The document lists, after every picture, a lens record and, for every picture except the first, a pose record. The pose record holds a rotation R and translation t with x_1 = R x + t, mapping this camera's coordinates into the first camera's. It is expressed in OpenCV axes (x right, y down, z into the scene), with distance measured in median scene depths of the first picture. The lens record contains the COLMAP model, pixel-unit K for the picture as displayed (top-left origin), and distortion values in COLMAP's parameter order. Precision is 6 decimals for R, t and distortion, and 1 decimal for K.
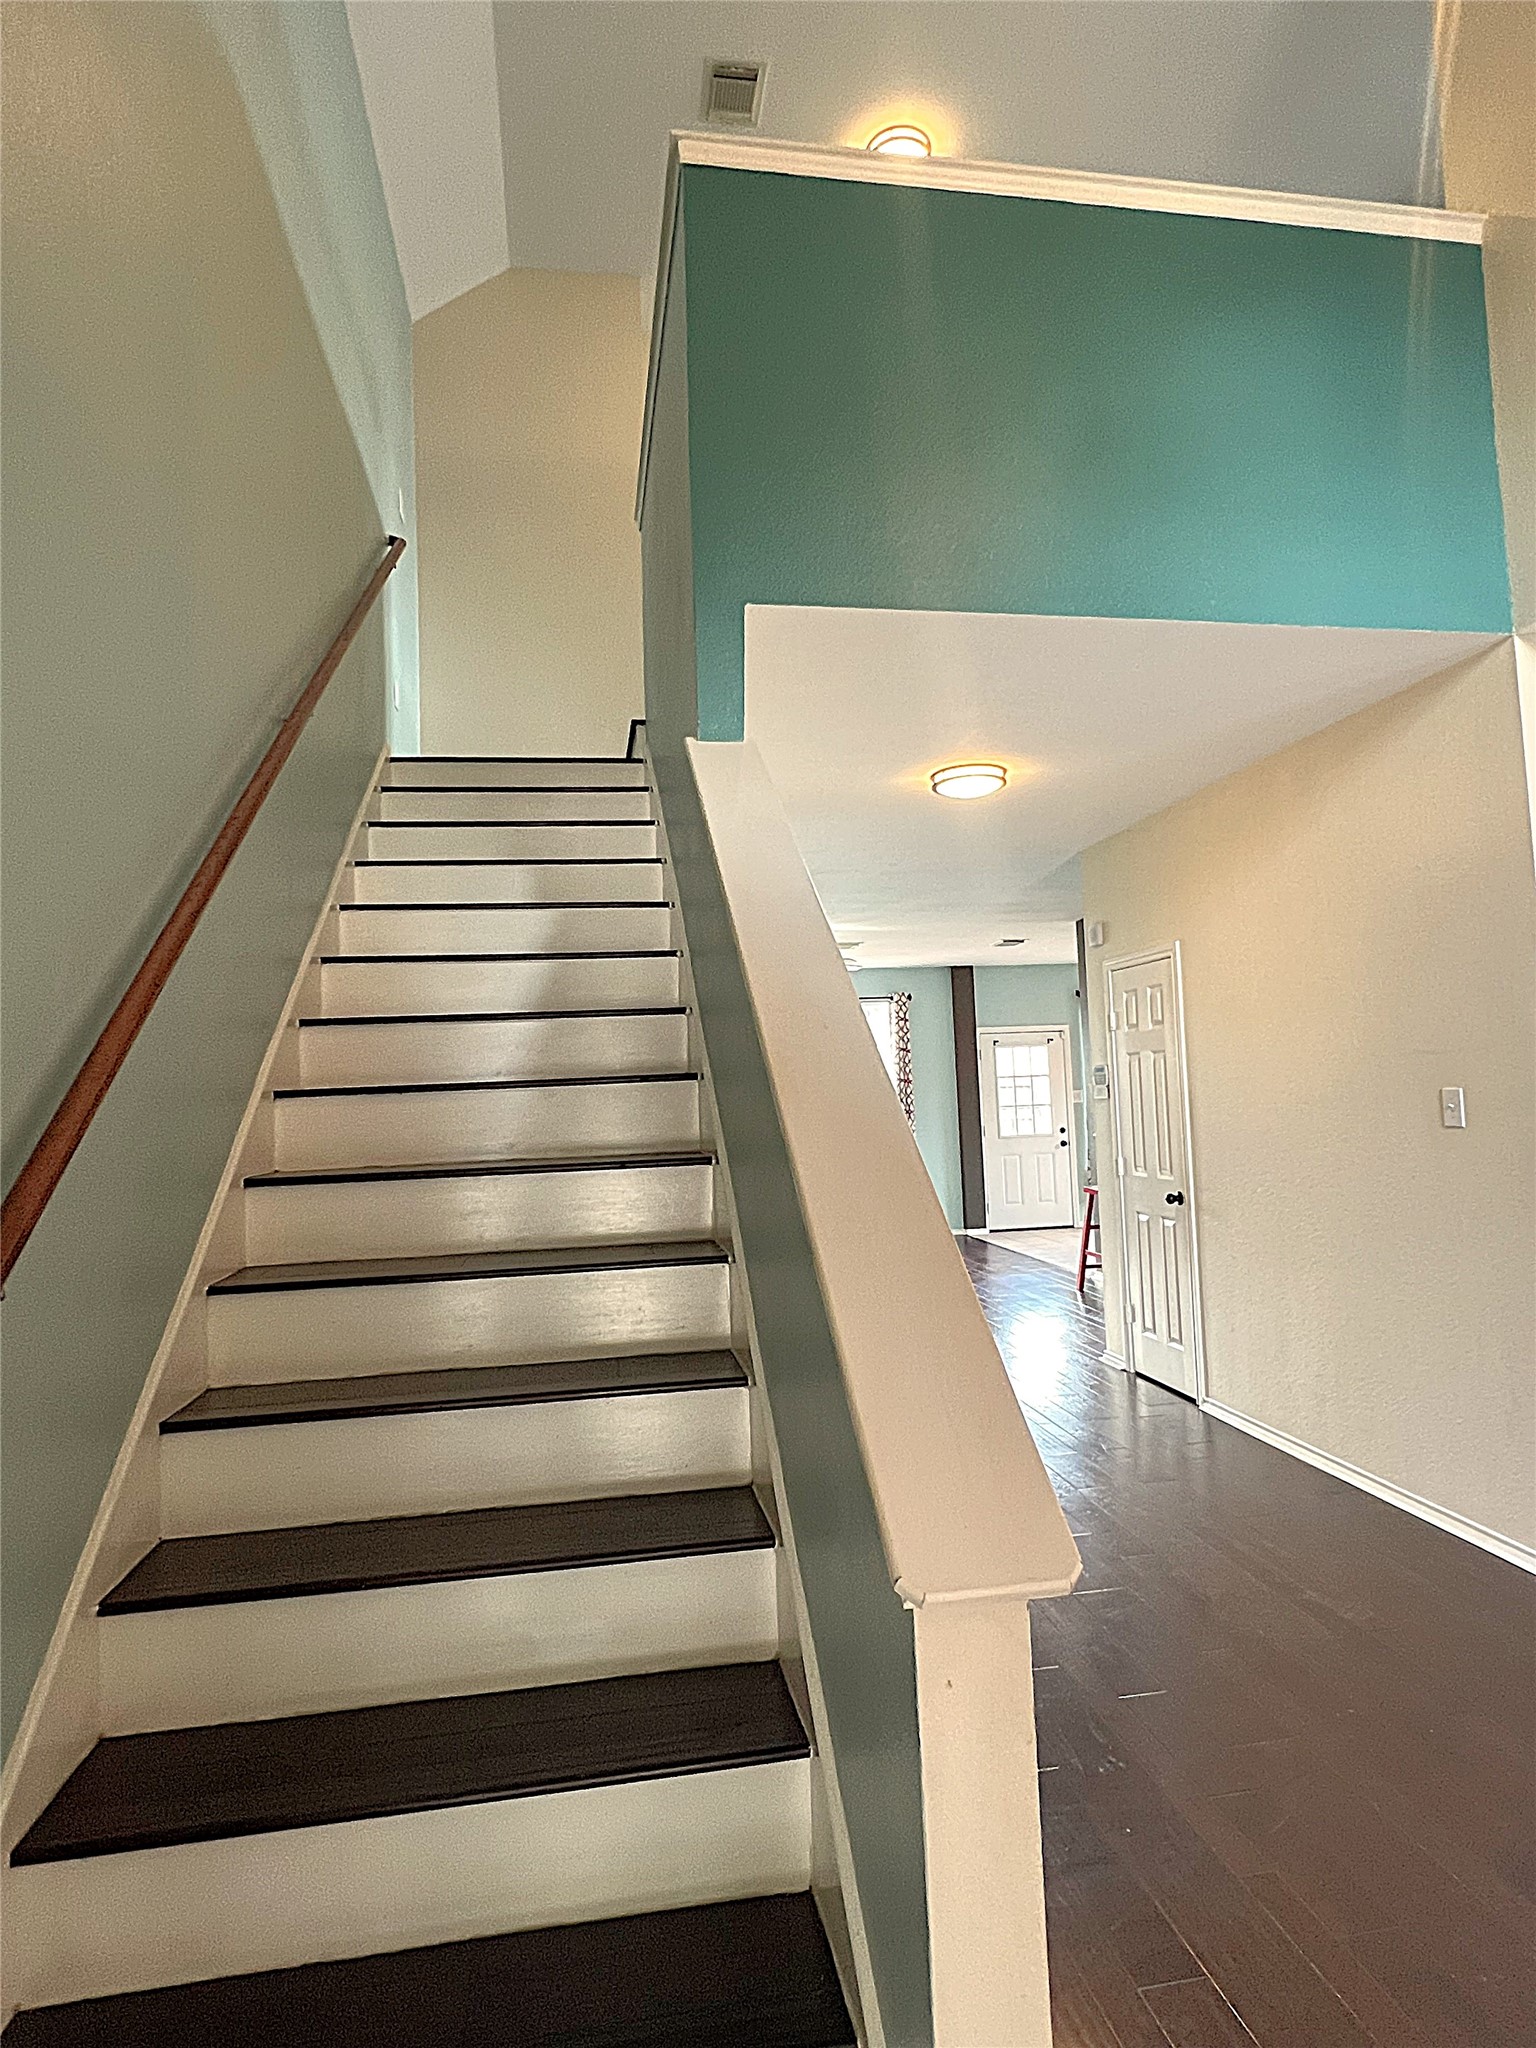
lens RADIAL K [[1134.9, 0, 767.3], [0, 1134.9, 1020.8], [0, 0, 1]] dist [0.000299, 0.000005]
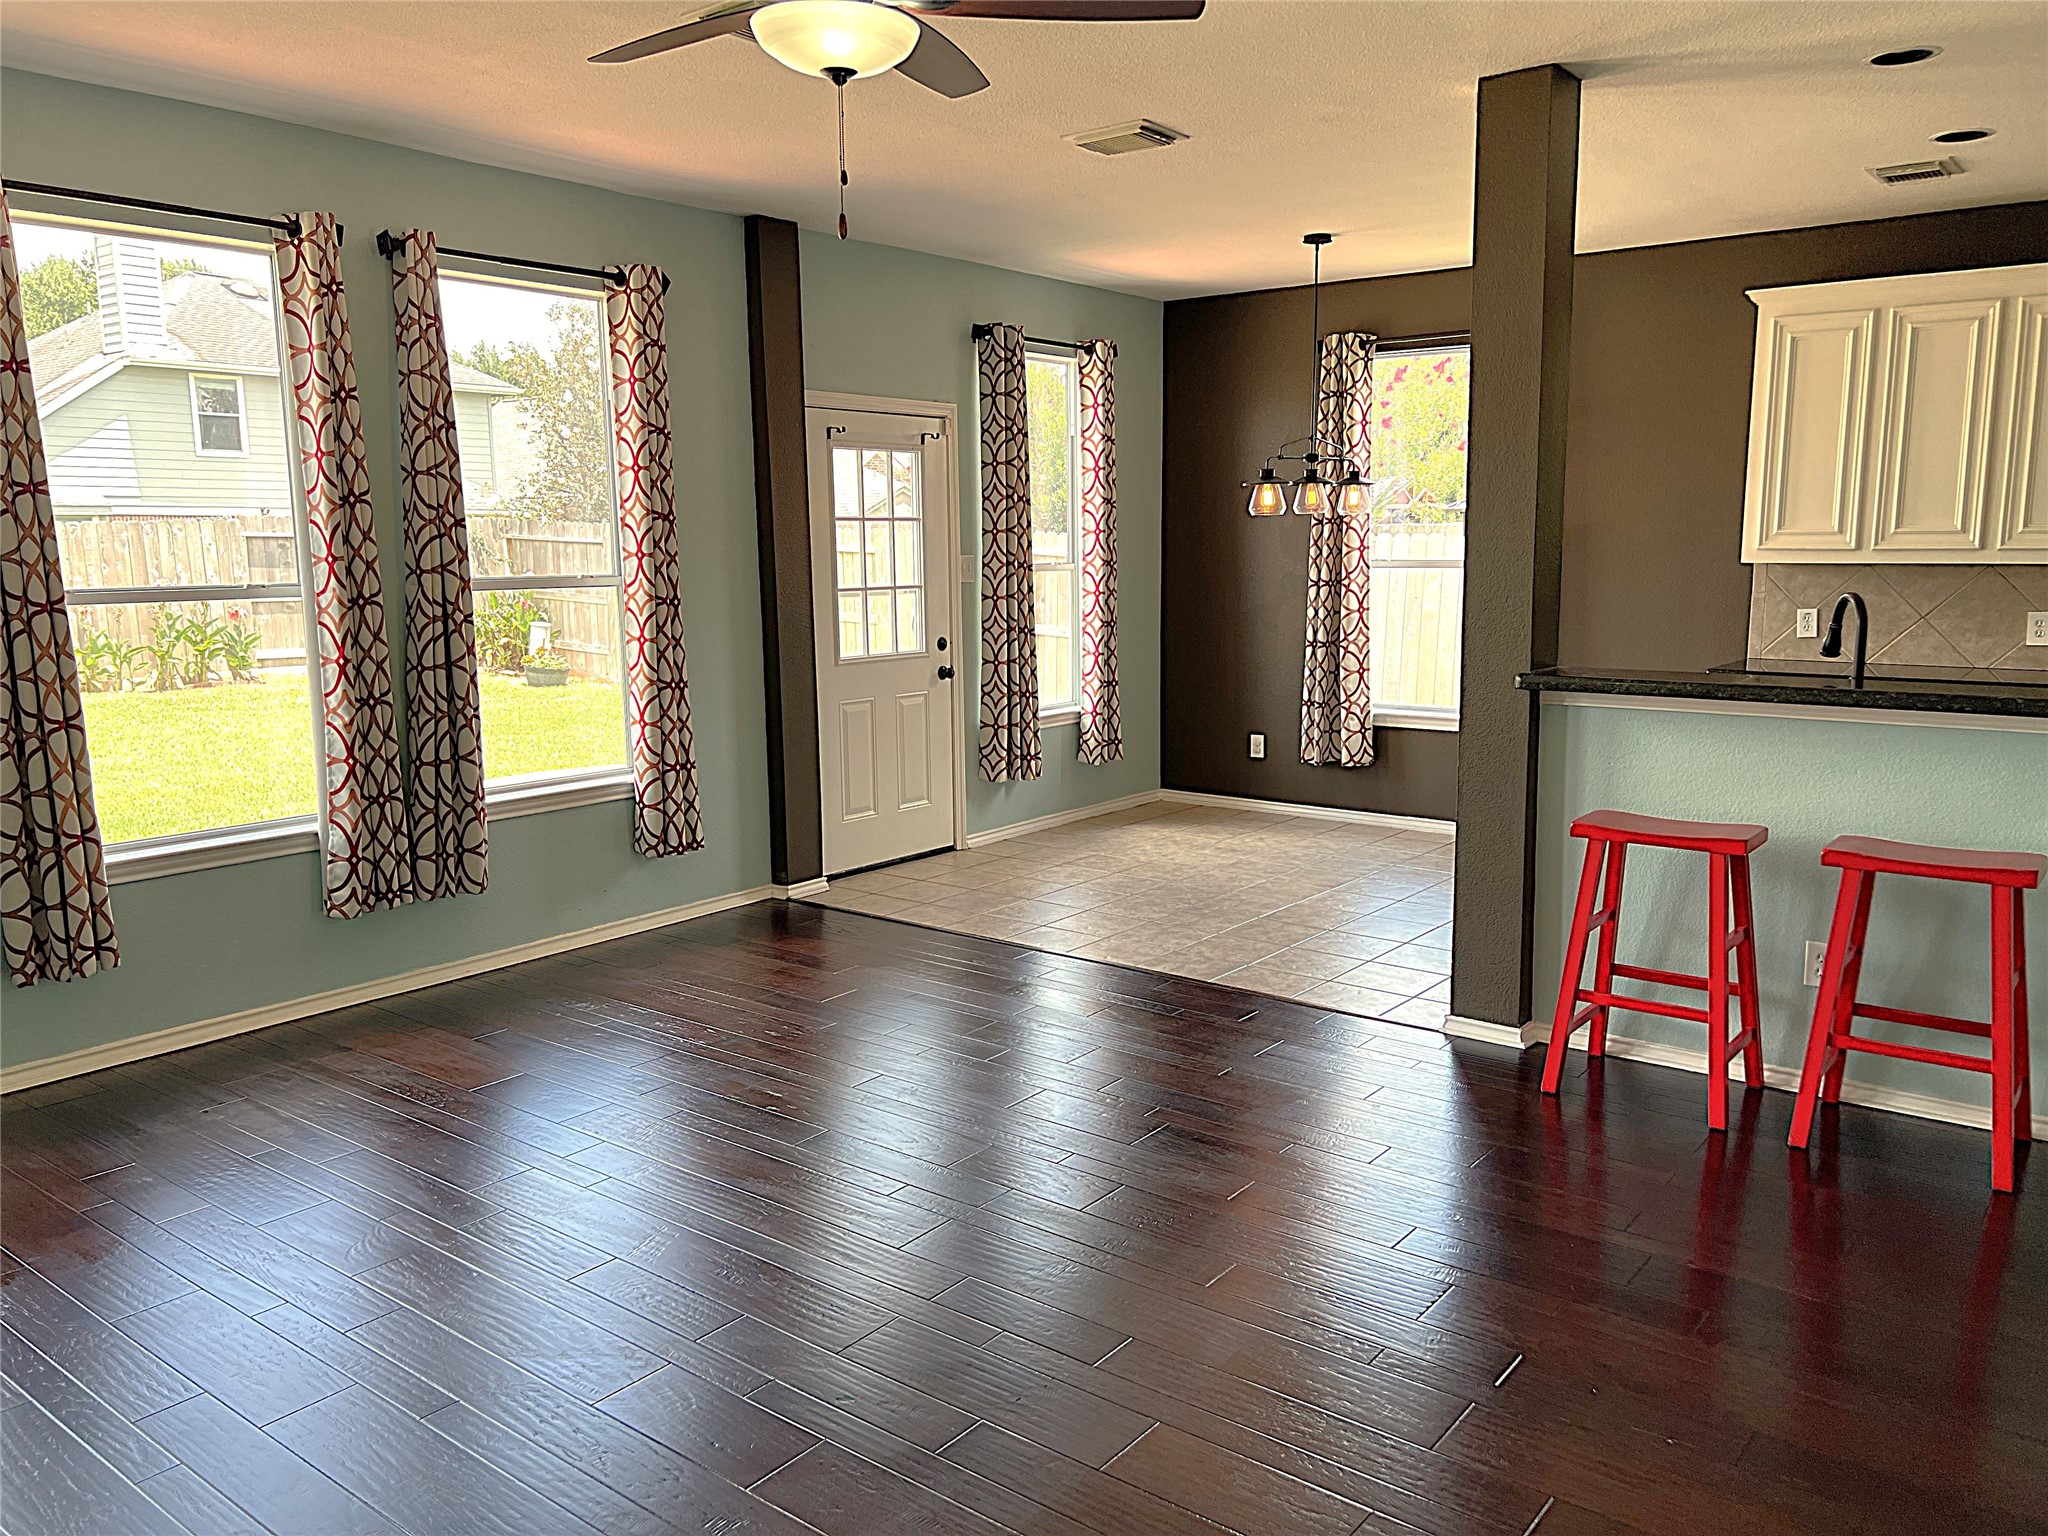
lens RADIAL K [[1553.5, 0, 1021.6], [0, 1553.5, 783.2], [0, 0, 1]] dist [0.058100, 0.000776]
pose [[0.747386, -0.069947, 0.660698, -0.131520], [-0.064060, 0.982223, 0.176450, 0.040309], [-0.661294, -0.174200, 0.729619, 0.525126]]
